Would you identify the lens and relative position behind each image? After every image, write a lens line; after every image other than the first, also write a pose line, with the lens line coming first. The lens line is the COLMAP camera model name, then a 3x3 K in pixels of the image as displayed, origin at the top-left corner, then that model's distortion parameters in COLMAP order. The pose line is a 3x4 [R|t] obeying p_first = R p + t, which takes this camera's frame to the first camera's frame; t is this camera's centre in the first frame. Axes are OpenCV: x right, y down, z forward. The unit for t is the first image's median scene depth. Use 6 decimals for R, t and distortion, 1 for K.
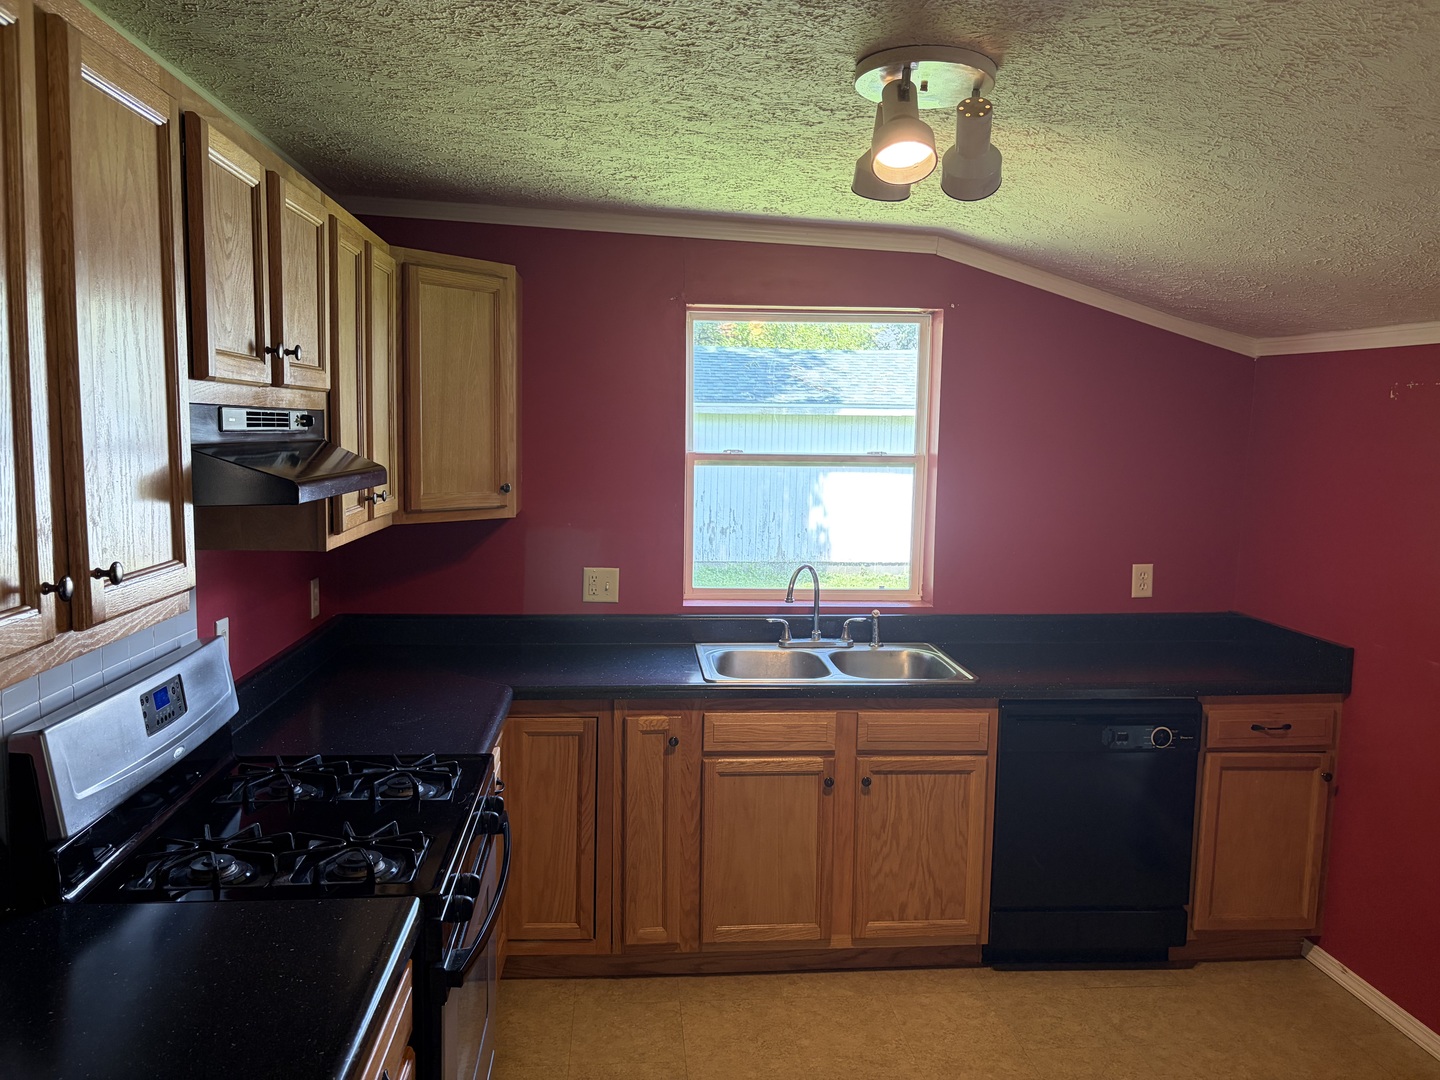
lens RADIAL K [[1100.8, 0, 717.2], [0, 1100.8, 542.0], [0, 0, 1]] dist [0.007324, -0.004223]
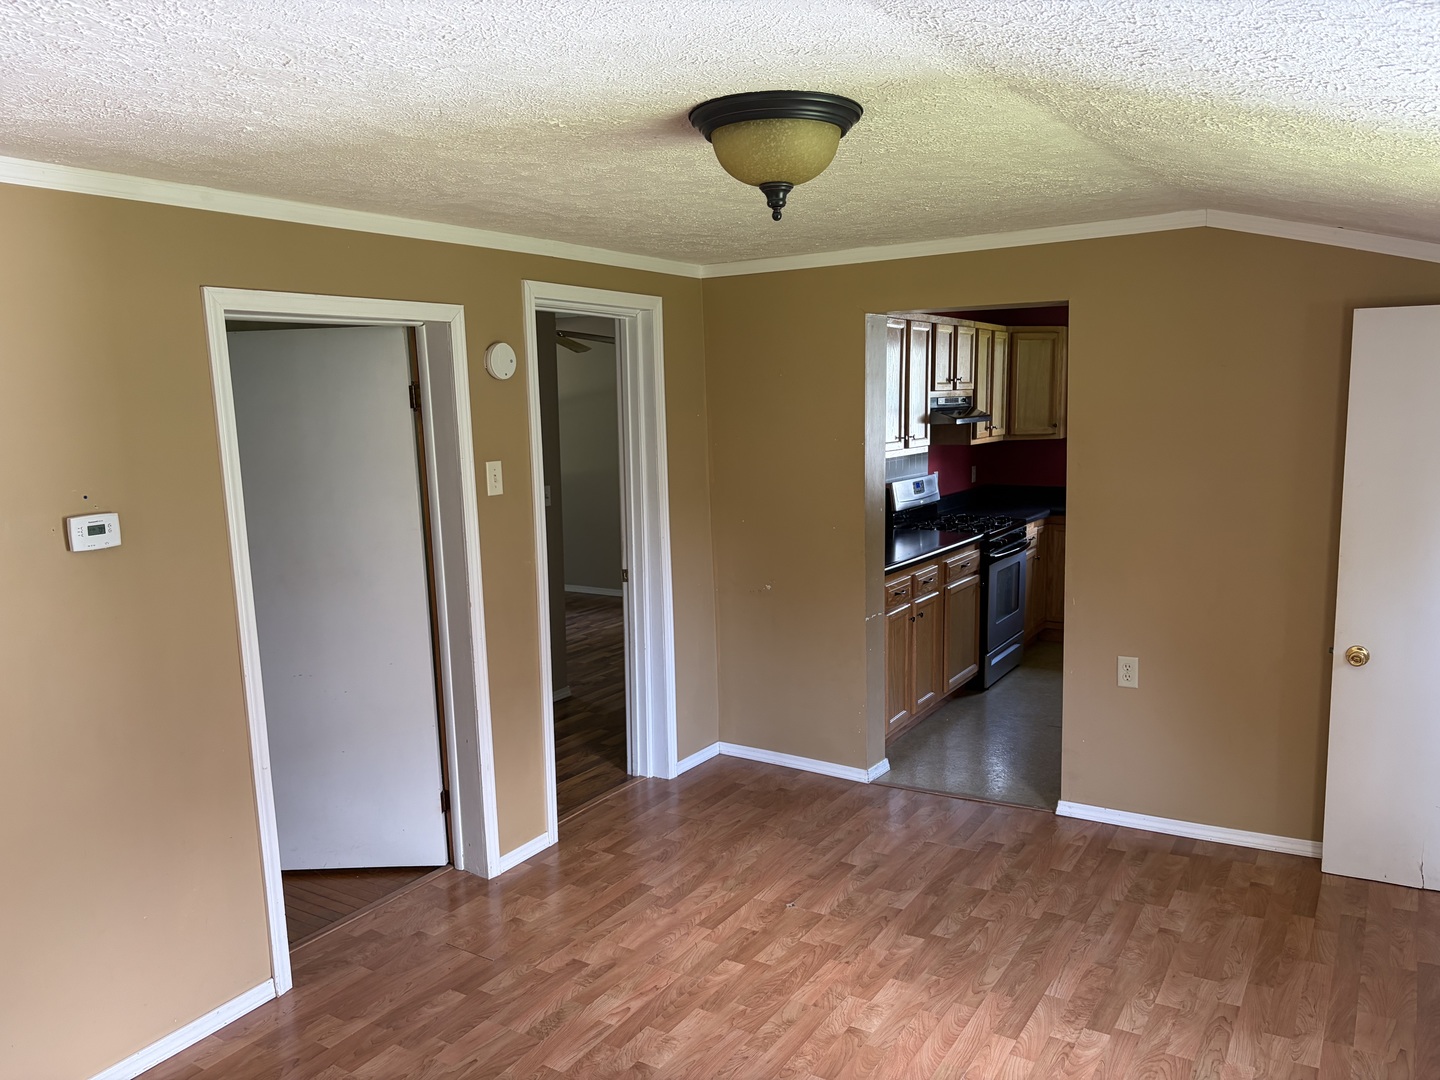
lens RADIAL K [[1100.8, 0, 715.7], [0, 1100.8, 541.4], [0, 0, 1]] dist [0.007324, -0.004223]
pose [[0.809466, 0.056112, -0.584480, 0.669384], [-0.035724, 0.998286, 0.046363, 0.125619], [0.586080, -0.016649, 0.810082, -1.440480]]
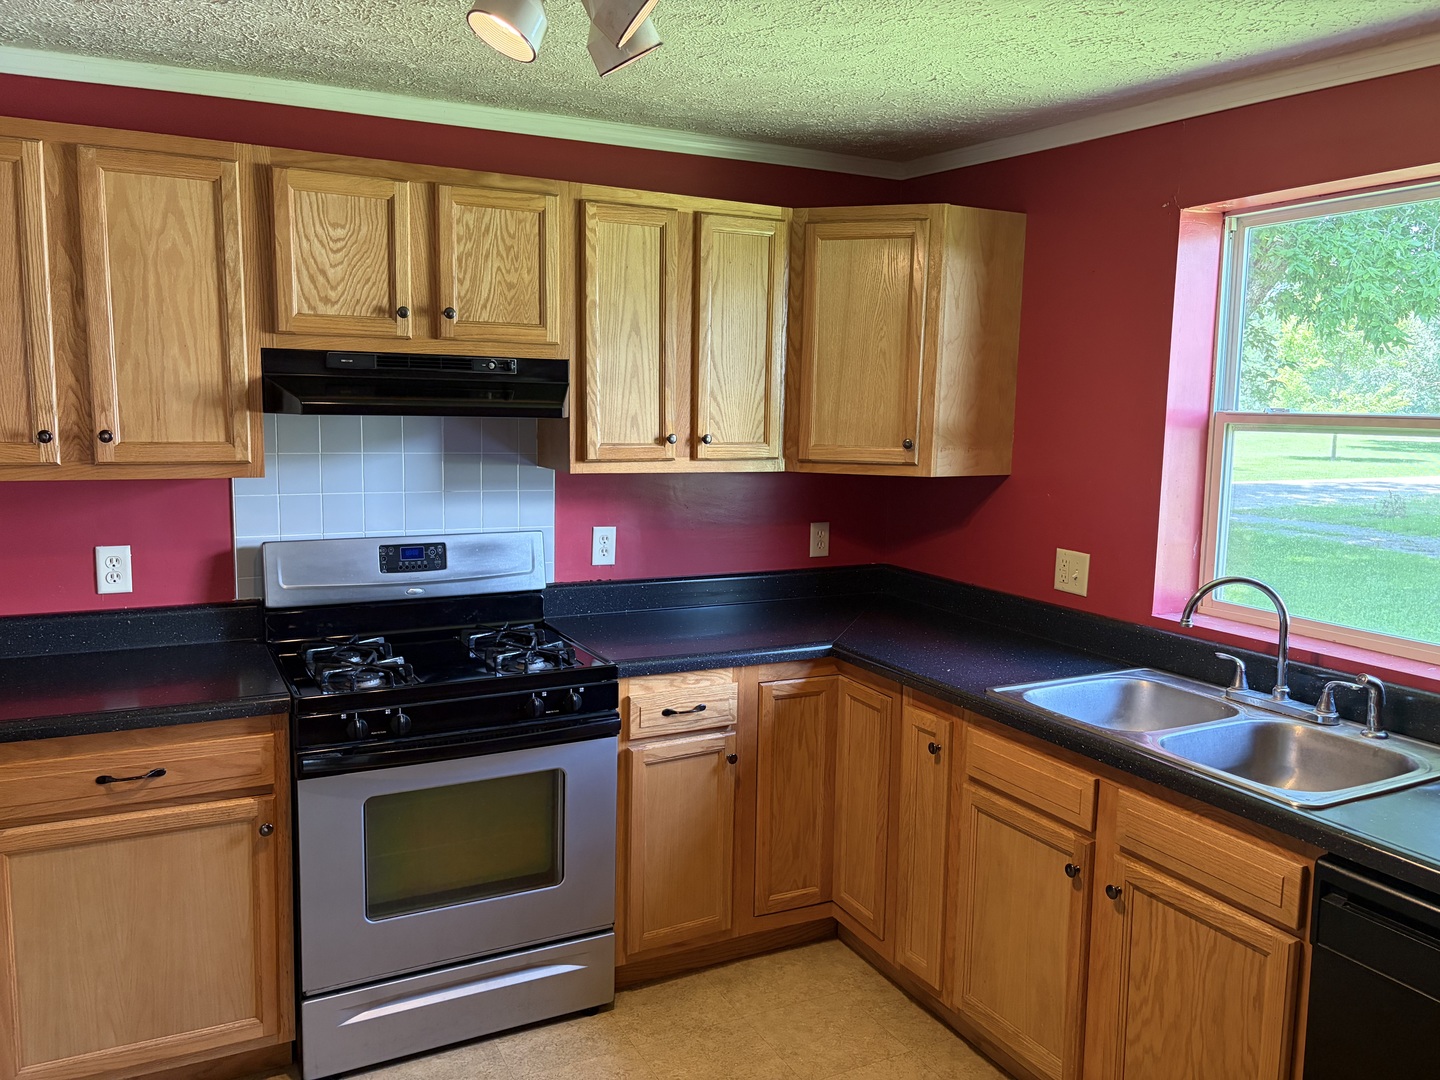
lens RADIAL K [[1100.8, 0, 722.5], [0, 1100.8, 545.6], [0, 0, 1]] dist [0.007324, -0.004223]
pose [[0.381417, 0.112710, -0.917506, 0.721938], [-0.107821, 0.991189, 0.076939, -0.021394], [0.918093, 0.069580, 0.390209, 0.566702]]
